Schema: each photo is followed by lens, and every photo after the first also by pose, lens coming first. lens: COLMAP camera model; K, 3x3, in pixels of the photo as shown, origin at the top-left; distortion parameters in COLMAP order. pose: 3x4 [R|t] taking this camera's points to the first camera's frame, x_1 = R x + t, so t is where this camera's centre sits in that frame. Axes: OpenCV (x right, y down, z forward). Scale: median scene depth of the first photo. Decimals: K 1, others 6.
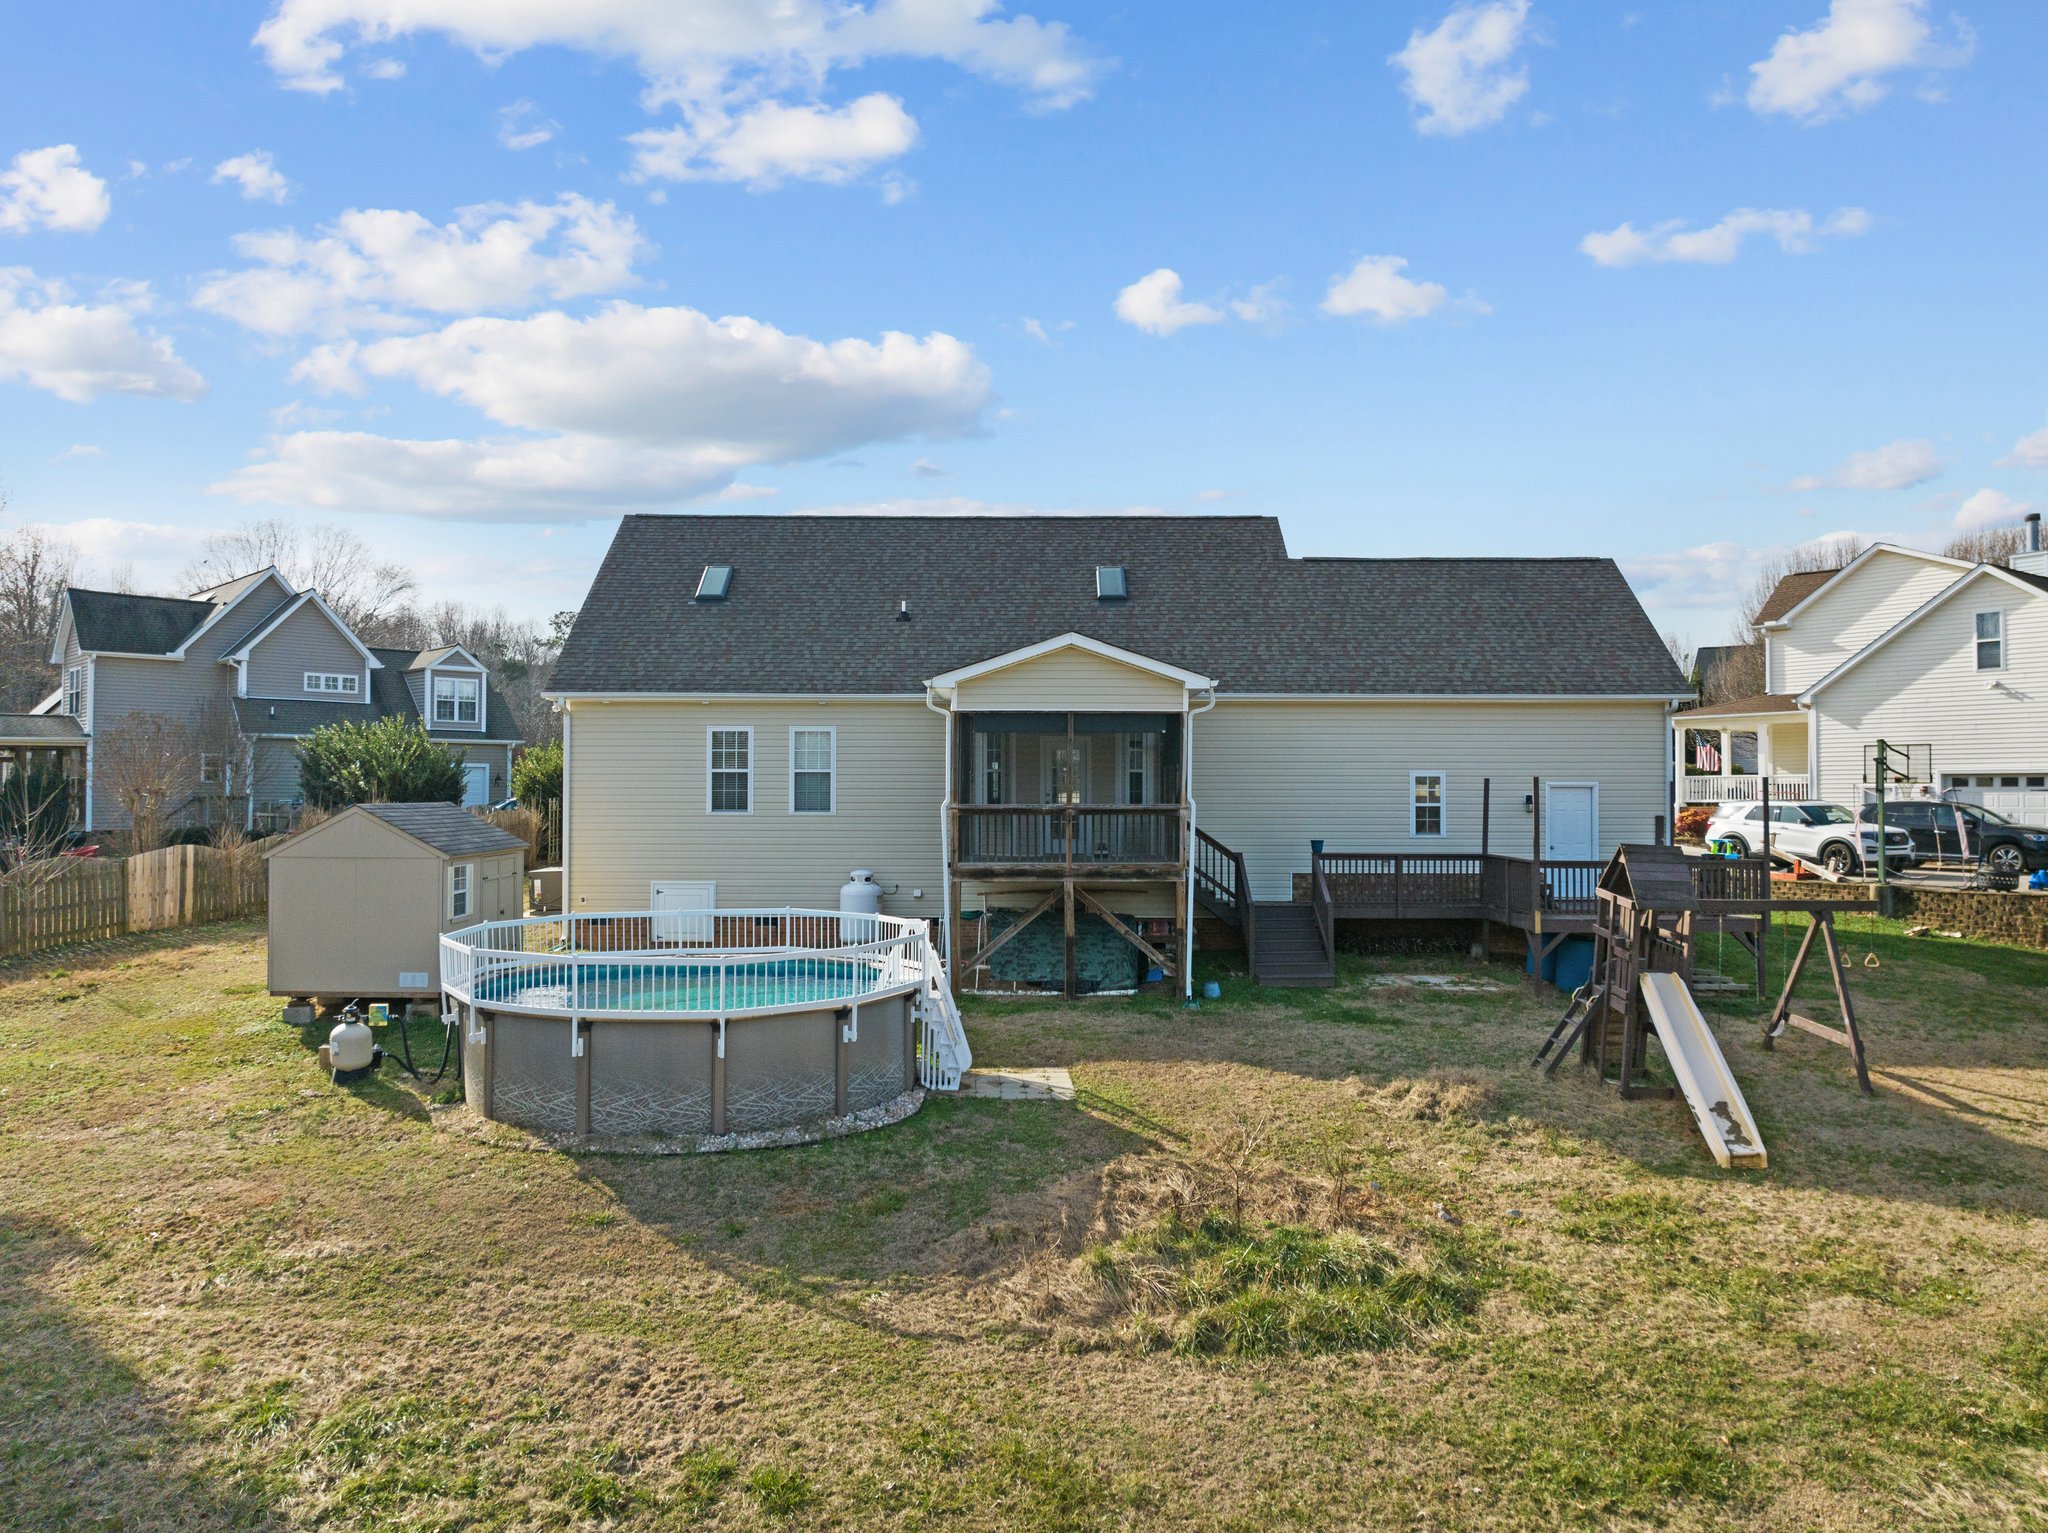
lens RADIAL K [[1437.9, 0, 1017.8], [0, 1437.9, 770.6], [0, 0, 1]] dist [-0.046689, 0.020552]
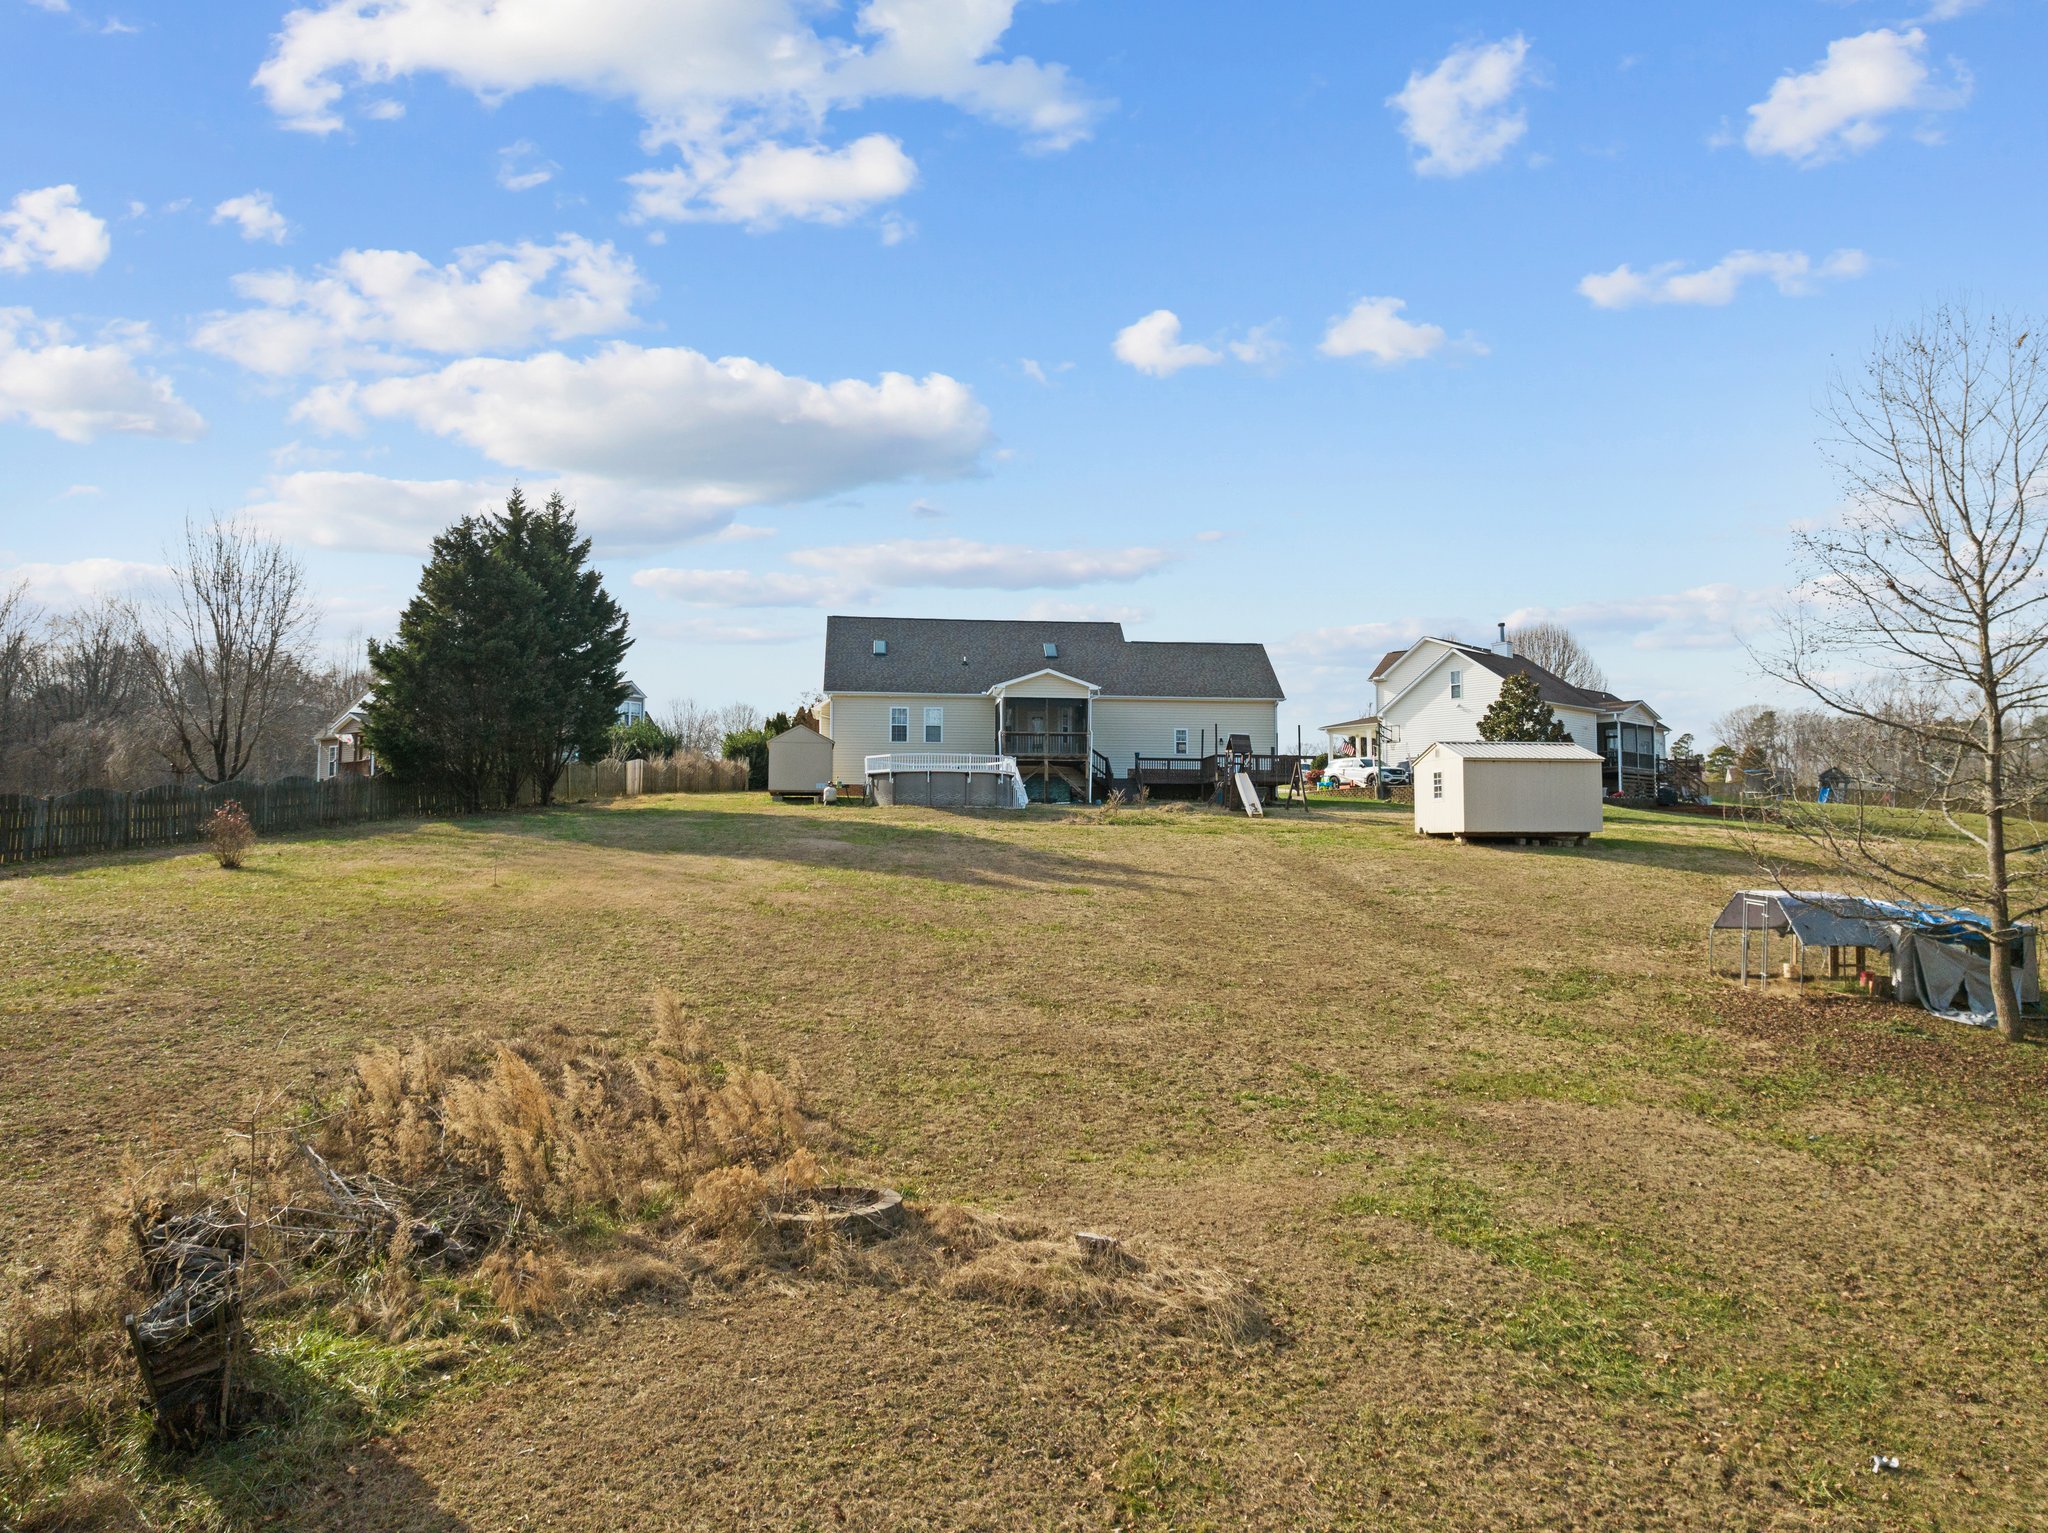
lens RADIAL K [[1437.9, 0, 1026.4], [0, 1437.9, 778.6], [0, 0, 1]] dist [-0.046689, 0.020552]
pose [[0.992257, 0.005872, 0.124063, -0.298185], [-0.000490, 0.999059, -0.043368, 0.202301], [-0.124201, 0.042971, 0.991326, -1.474444]]
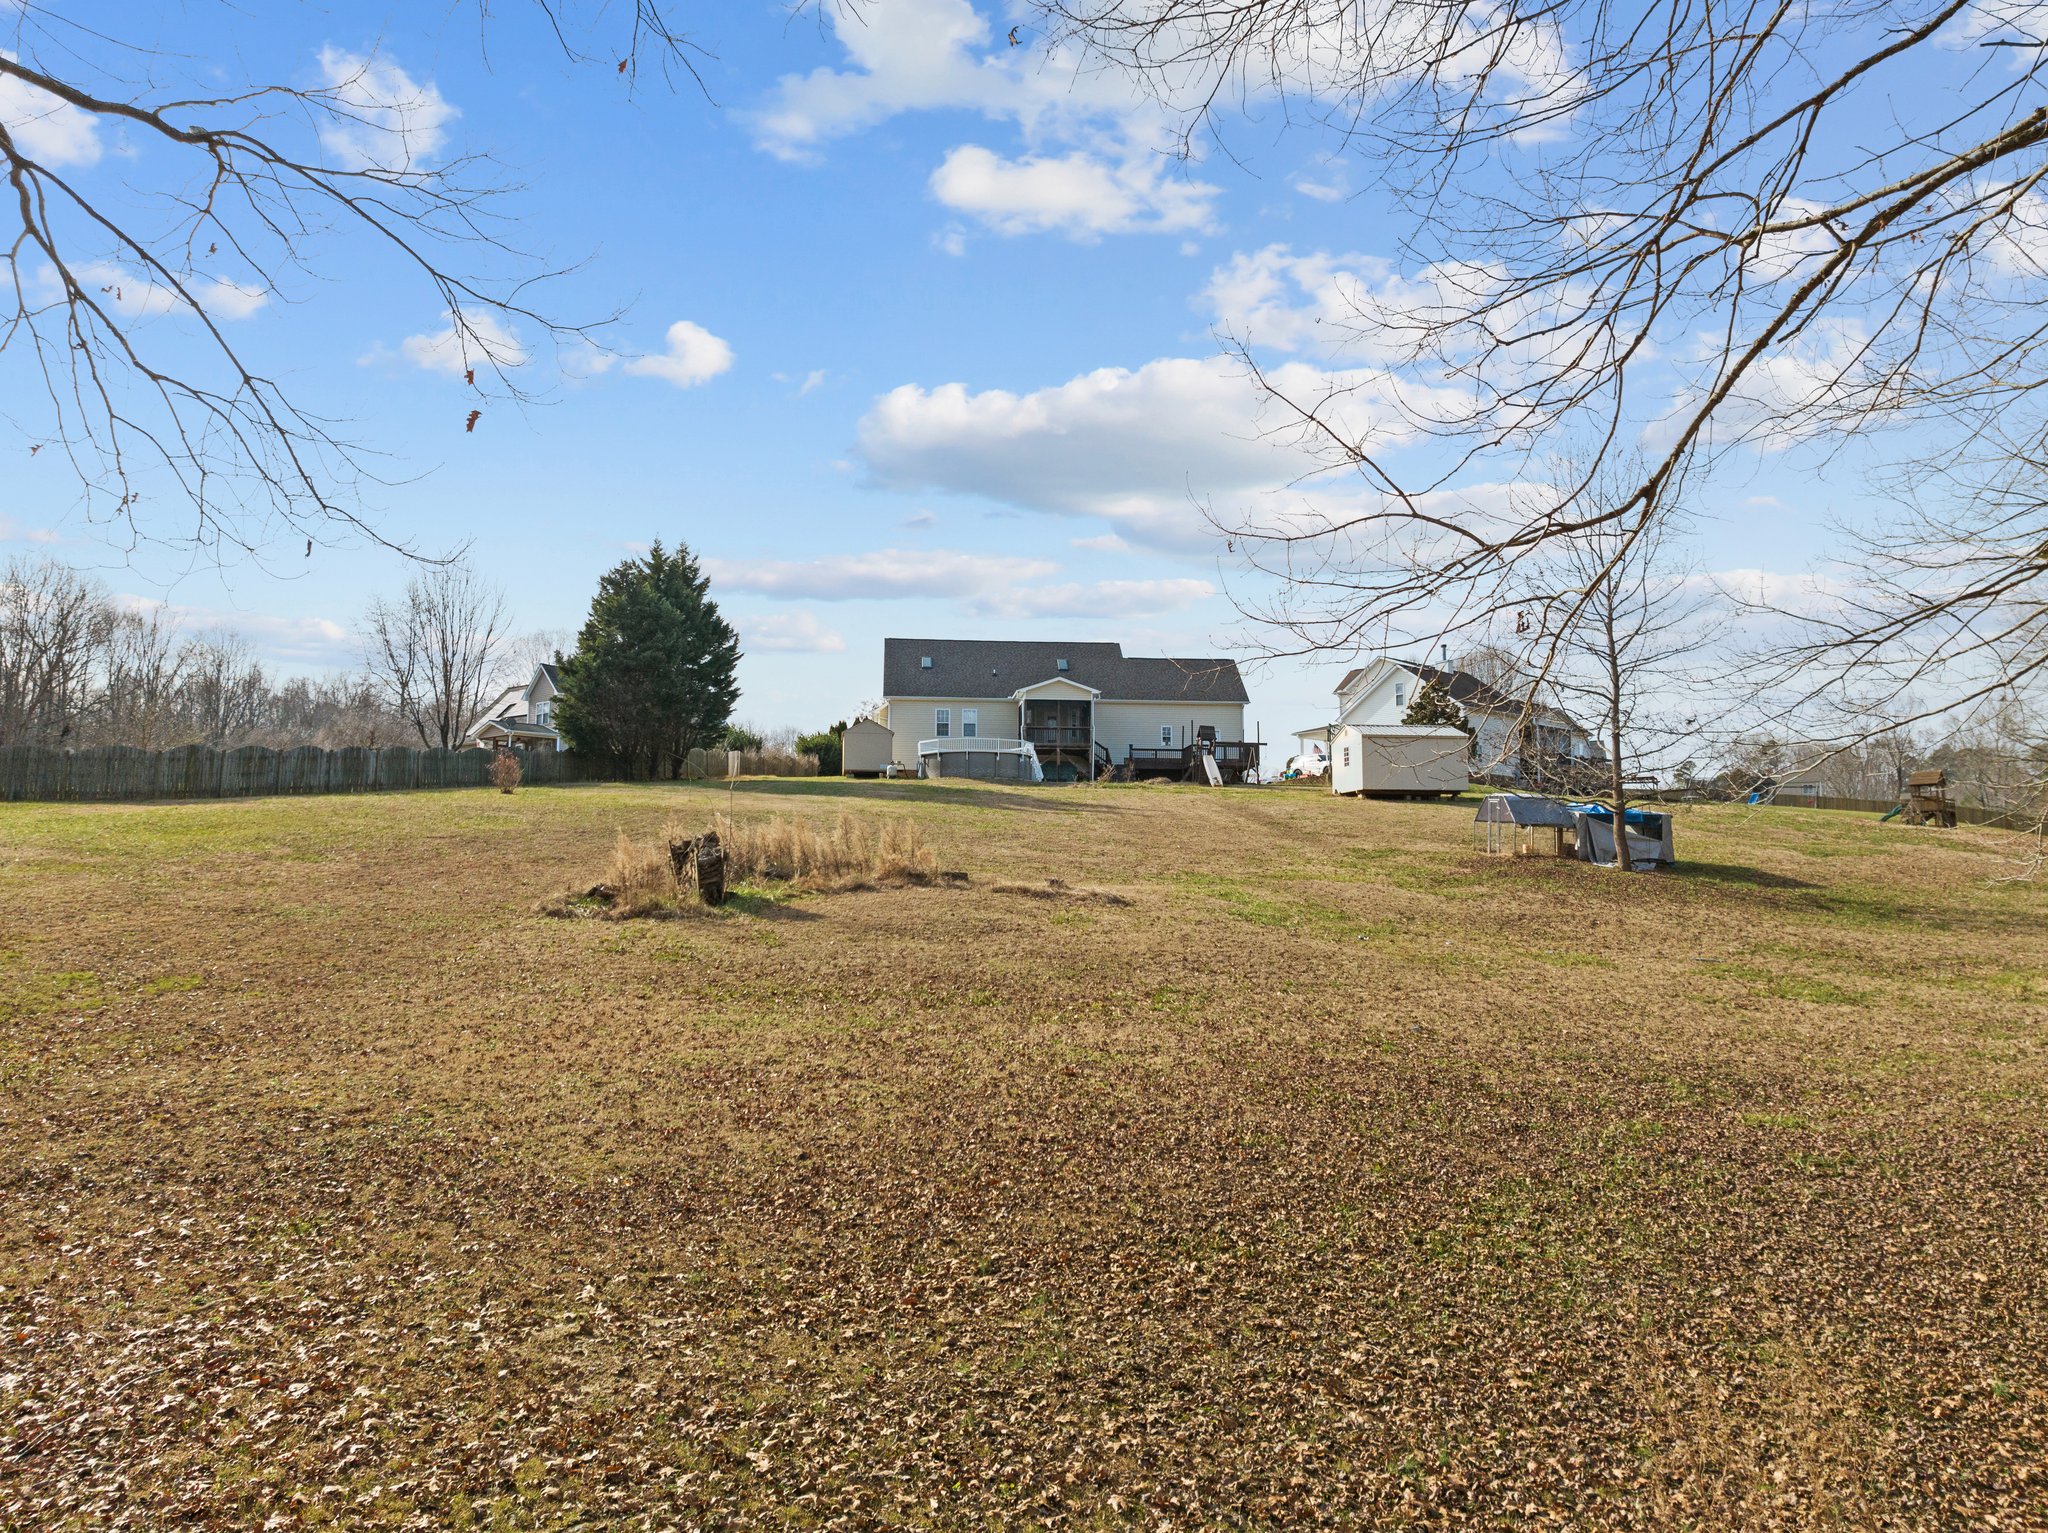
lens RADIAL K [[1437.9, 0, 1025.0], [0, 1437.9, 765.5], [0, 0, 1]] dist [-0.046689, 0.020552]
pose [[0.994690, 0.008582, 0.102555, -0.352307], [-0.000499, 0.996907, -0.078586, 0.343672], [-0.102912, 0.078118, 0.991618, -2.125485]]
